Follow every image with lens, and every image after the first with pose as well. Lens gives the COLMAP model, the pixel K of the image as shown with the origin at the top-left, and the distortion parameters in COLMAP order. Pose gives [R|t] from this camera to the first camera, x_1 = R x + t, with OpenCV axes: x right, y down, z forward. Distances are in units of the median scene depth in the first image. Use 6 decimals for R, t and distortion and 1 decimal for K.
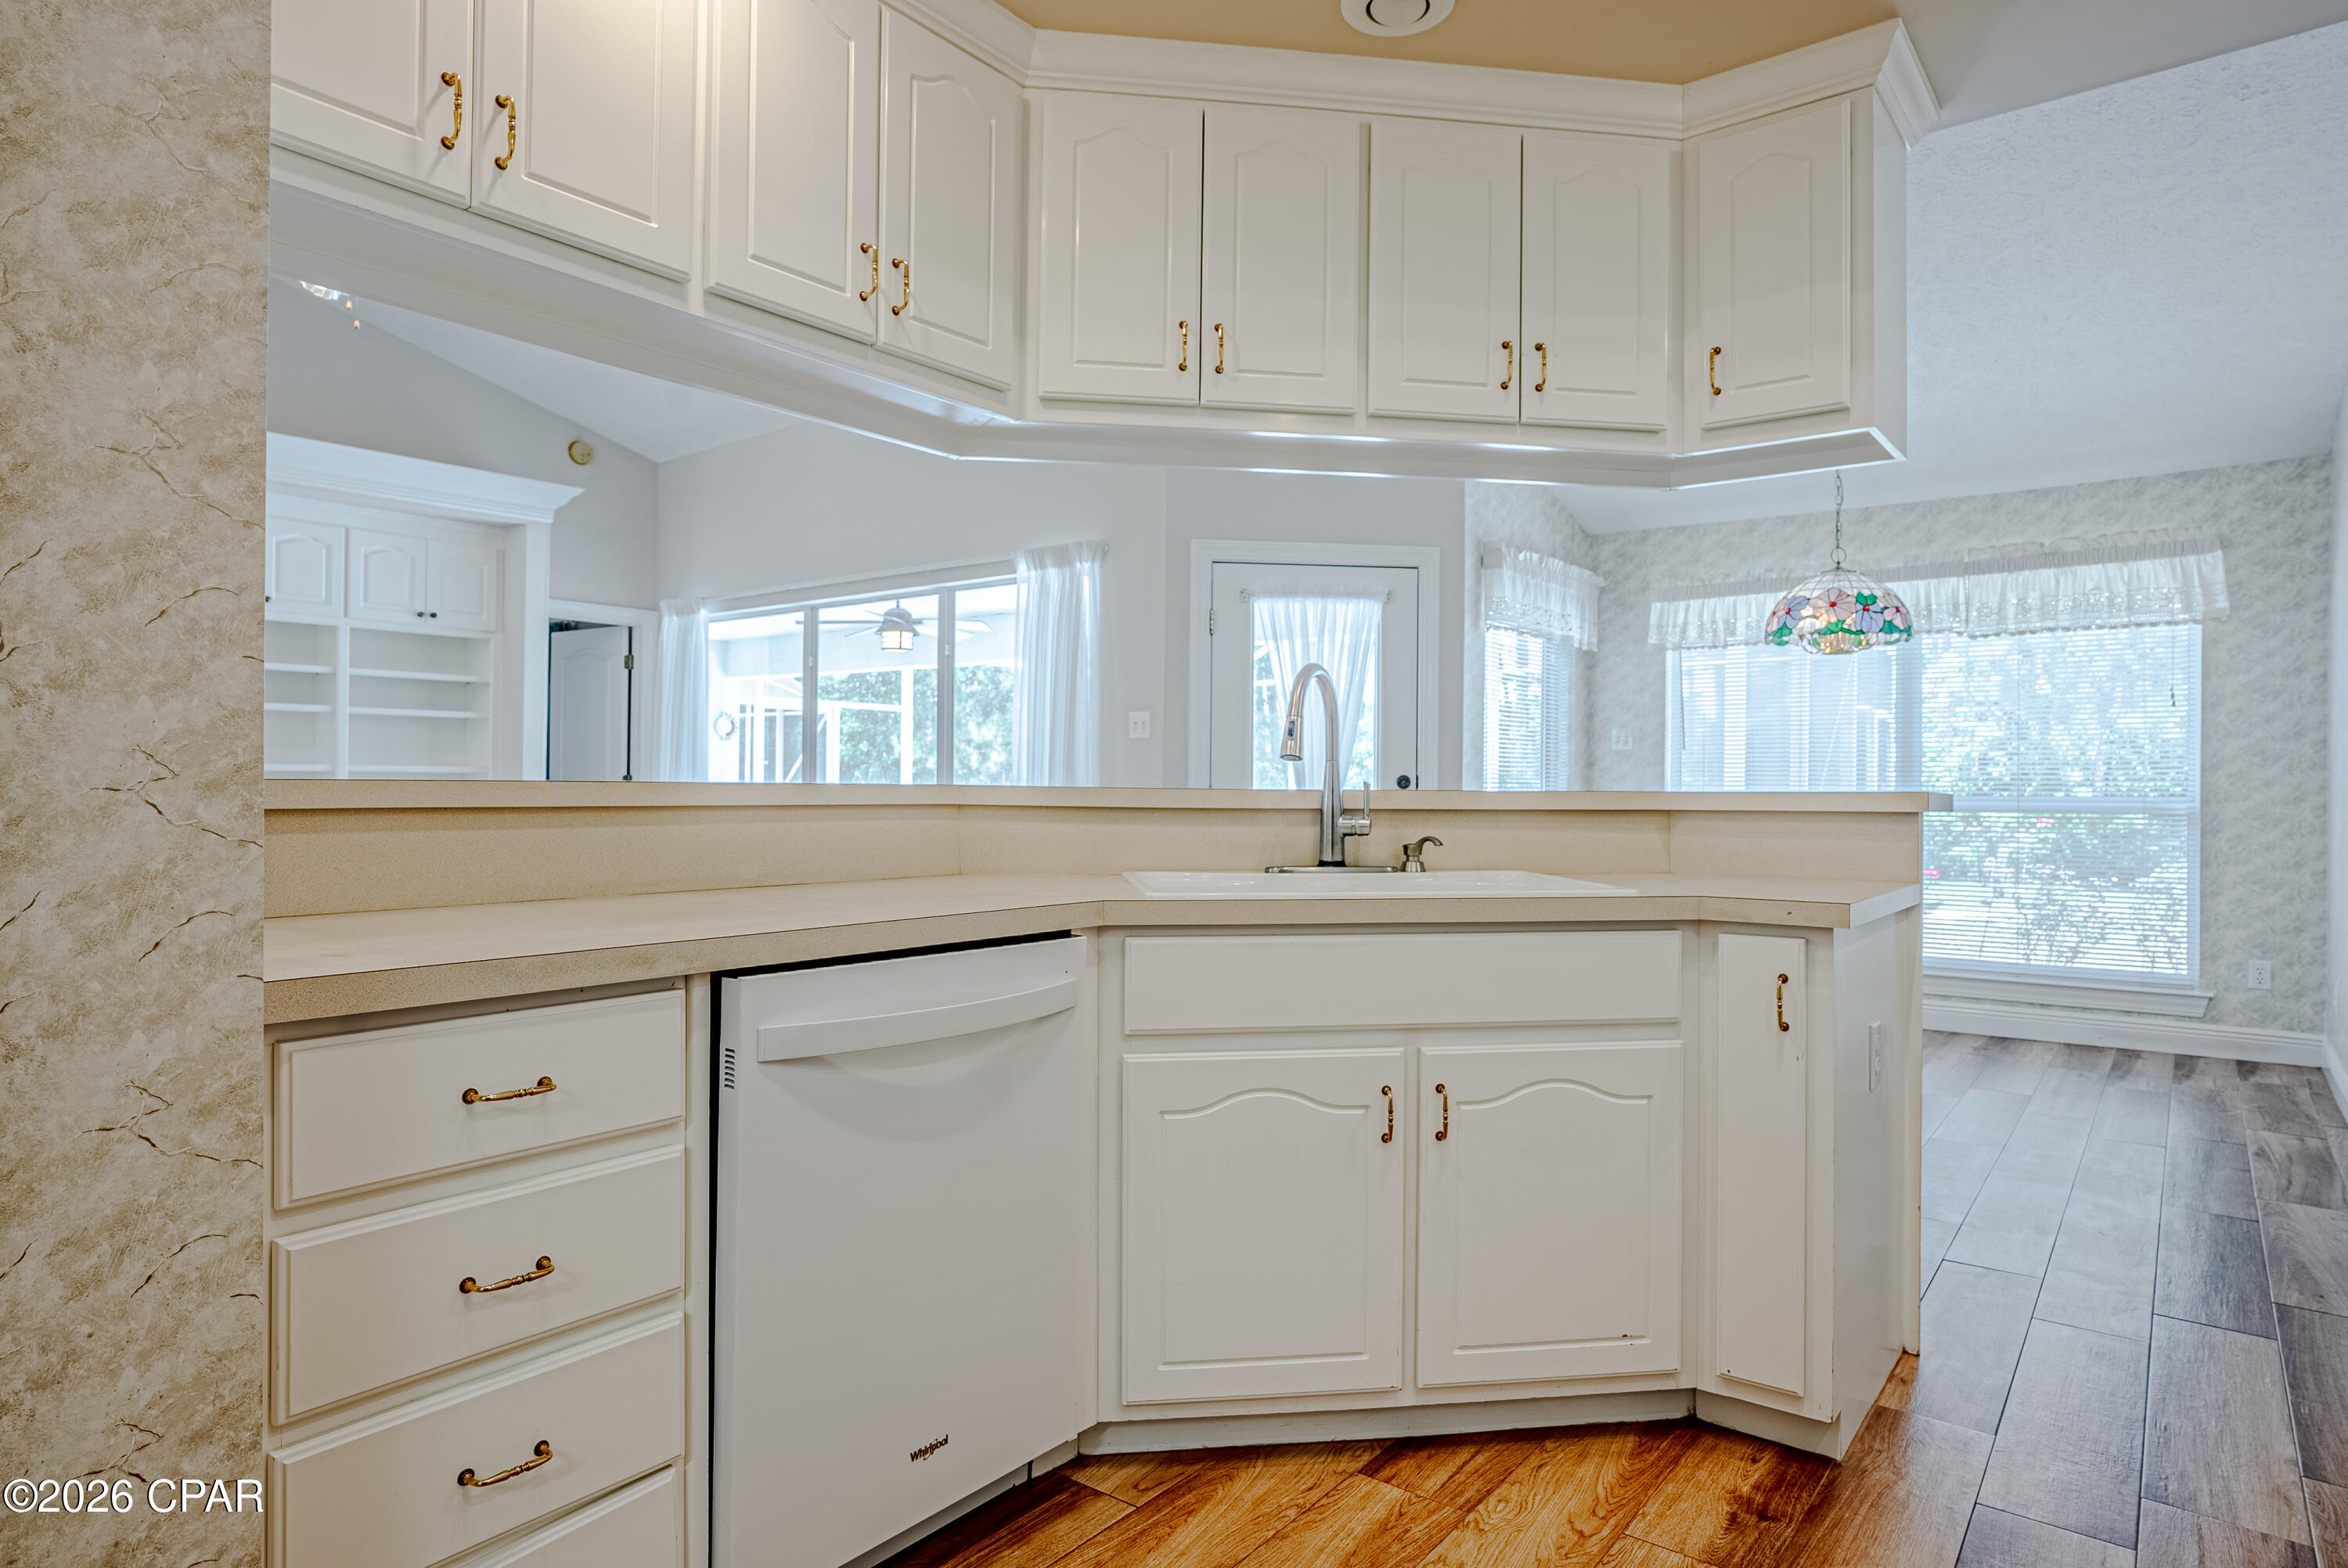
lens RADIAL K [[1332.6, 0, 1160.8], [0, 1332.6, 780.9], [0, 0, 1]] dist [-0.039544, 0.023795]
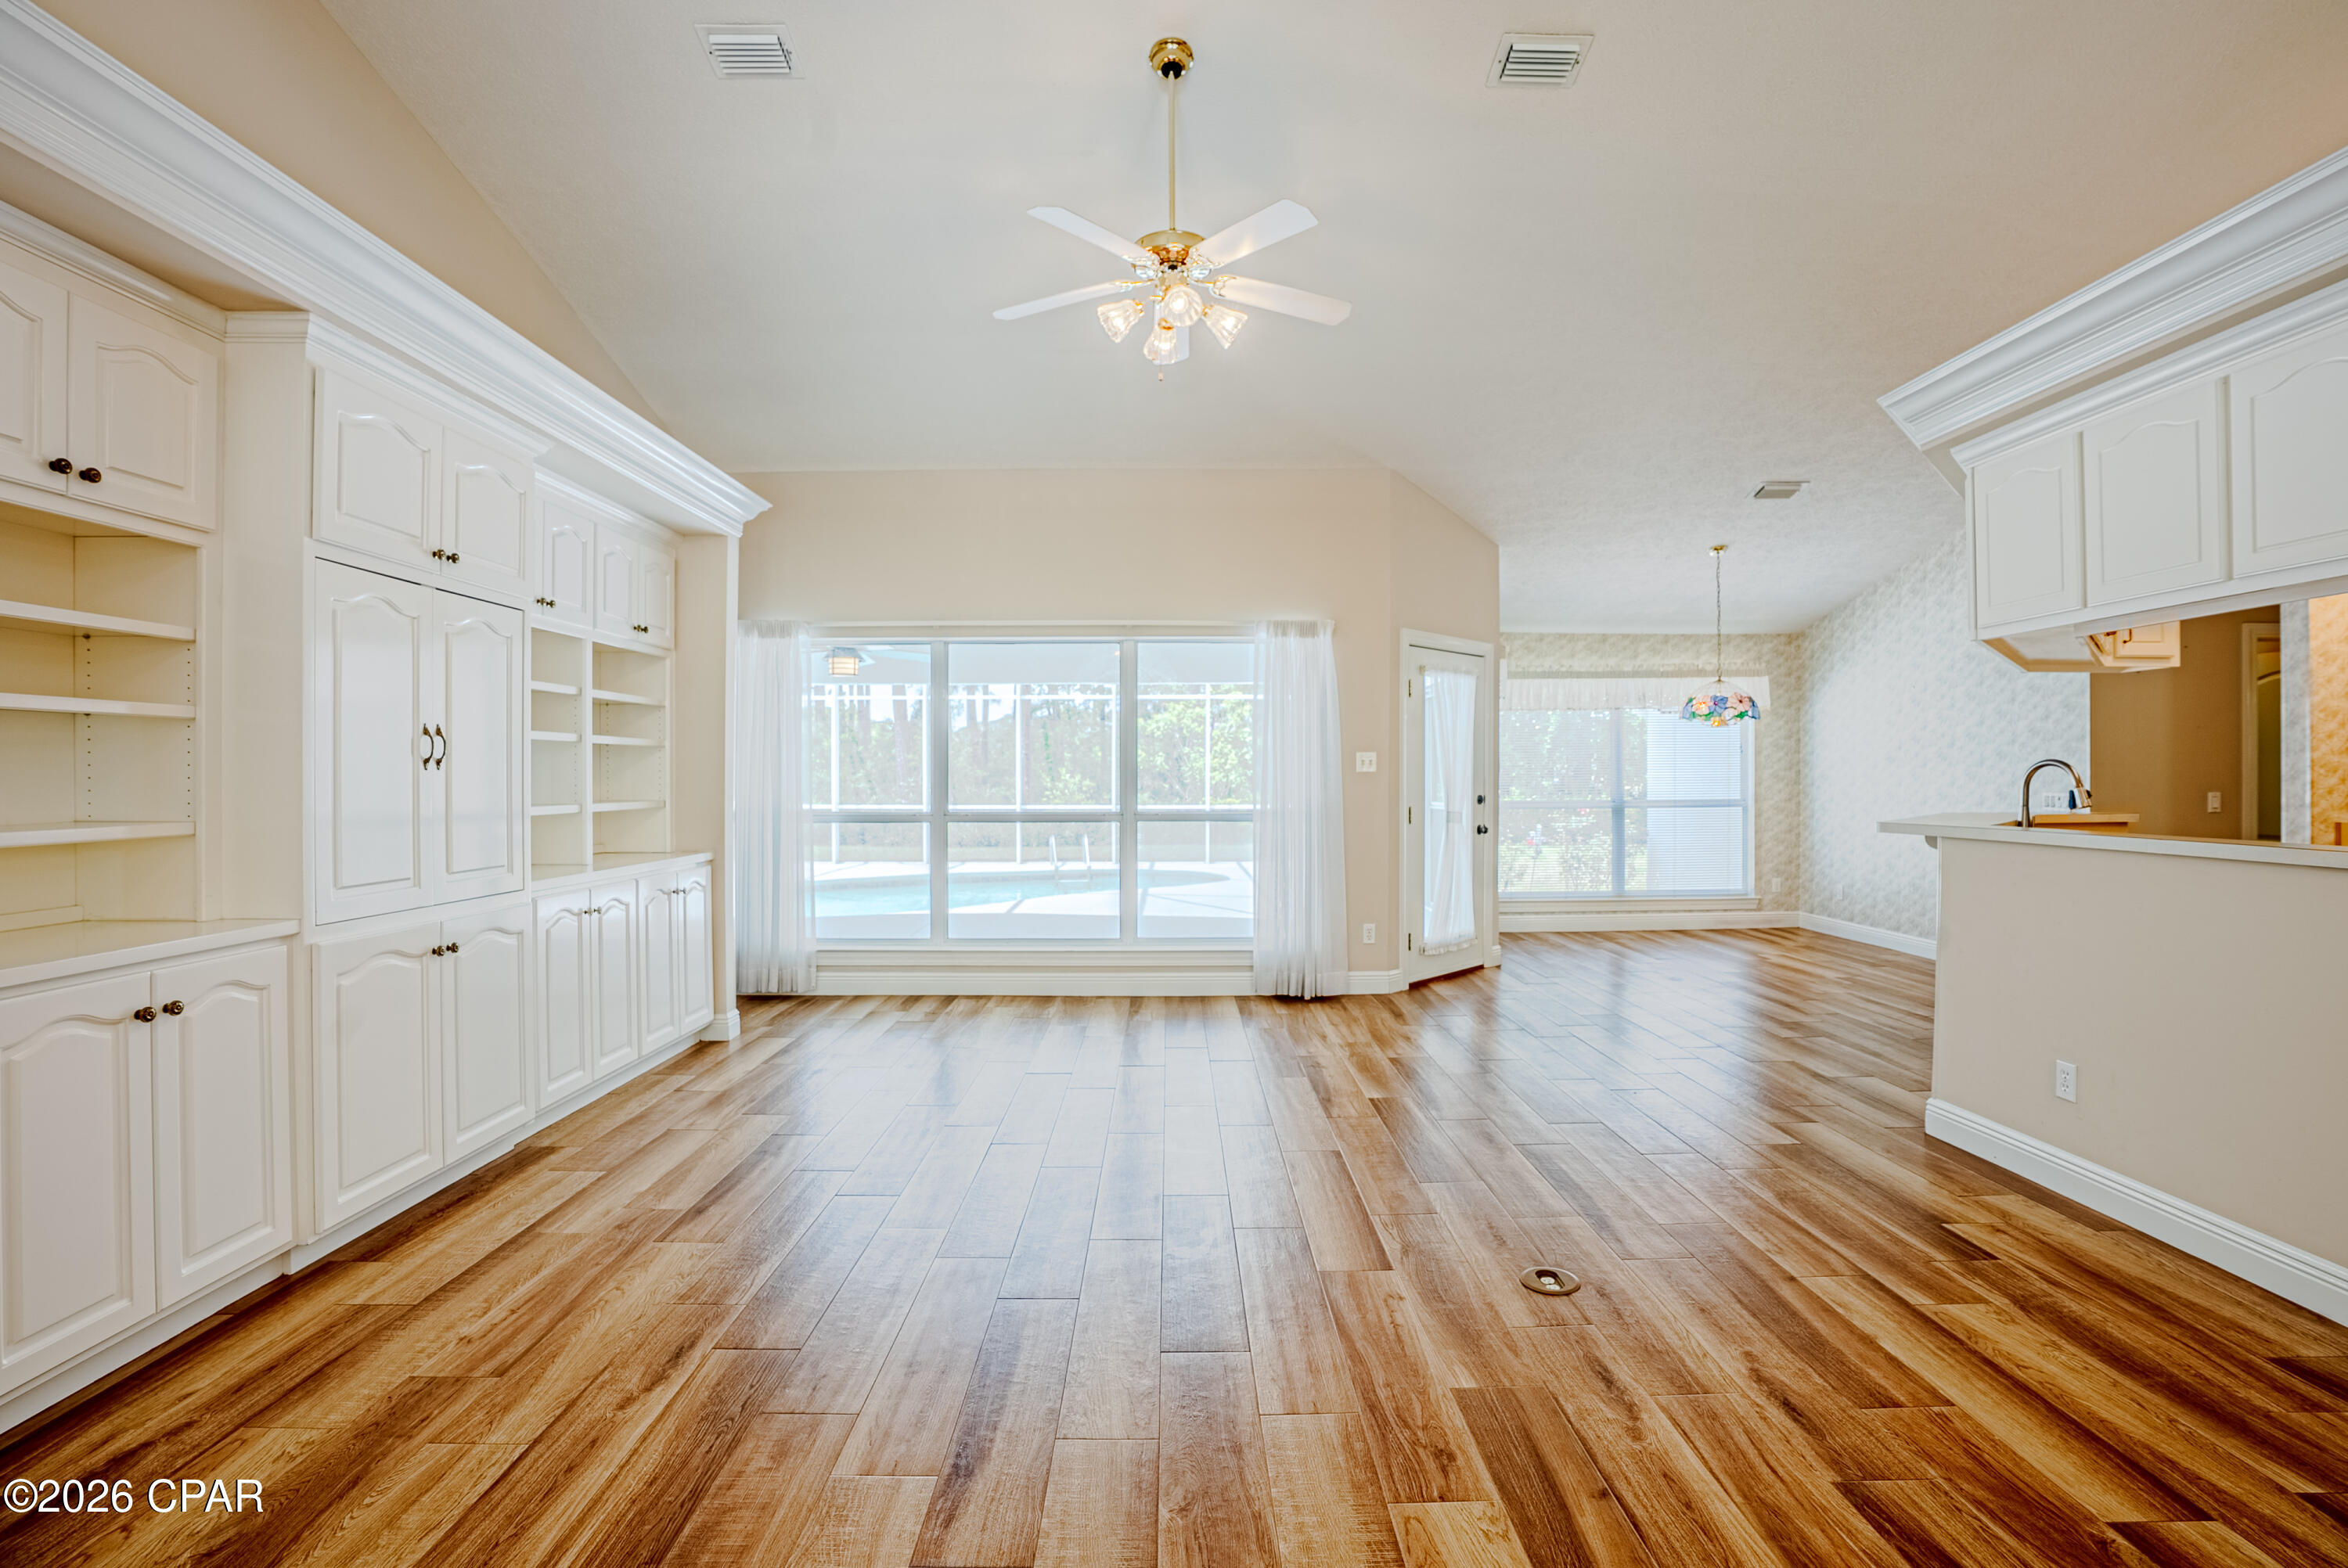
lens RADIAL K [[1103.1, 0, 1172.8], [0, 1103.1, 778.9], [0, 0, 1]] dist [-0.066019, 0.022377]
pose [[0.777256, -0.010706, 0.629093, -1.421538], [0.007947, 0.999943, 0.007198, -0.056112], [-0.629134, -0.000596, 0.777297, 0.429067]]
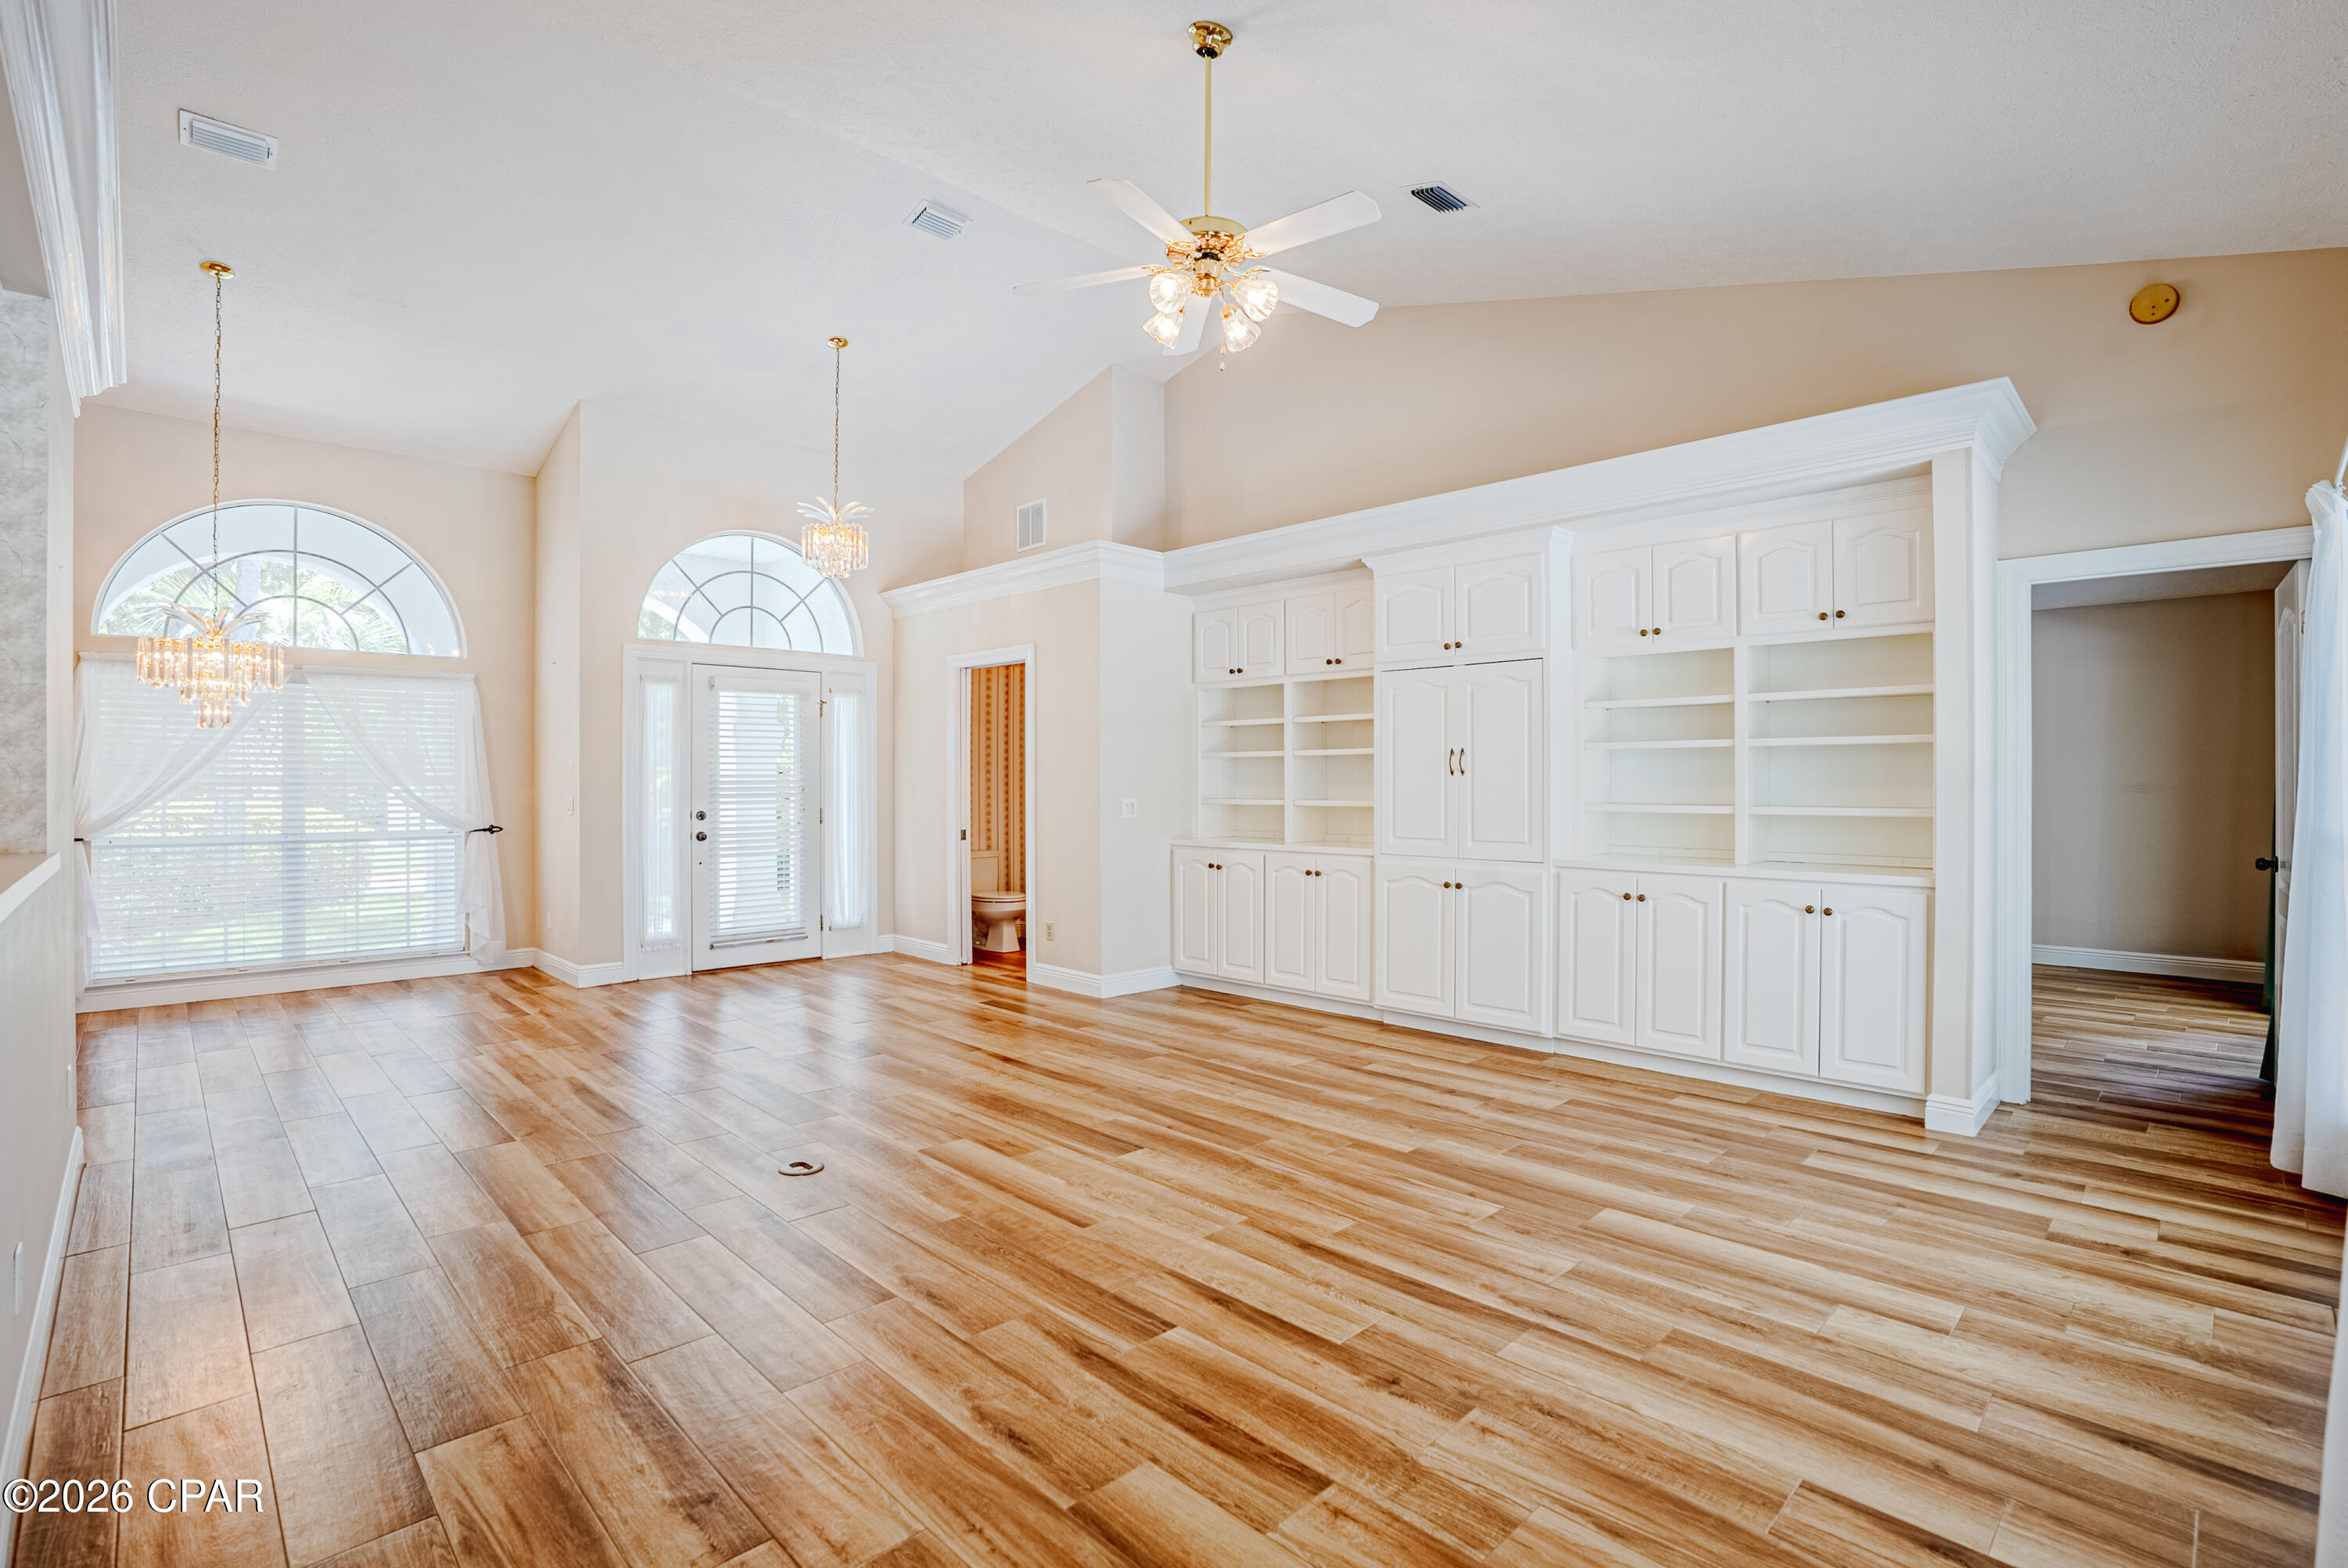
lens RADIAL K [[1103.1, 0, 1201.1], [0, 1103.1, 789.1], [0, 0, 1]] dist [-0.066019, 0.022377]
pose [[-0.109743, 0.000032, -0.993960, 0.246868], [0.002341, 0.999997, -0.000226, -0.044892], [0.993957, -0.002352, -0.109742, 1.348202]]
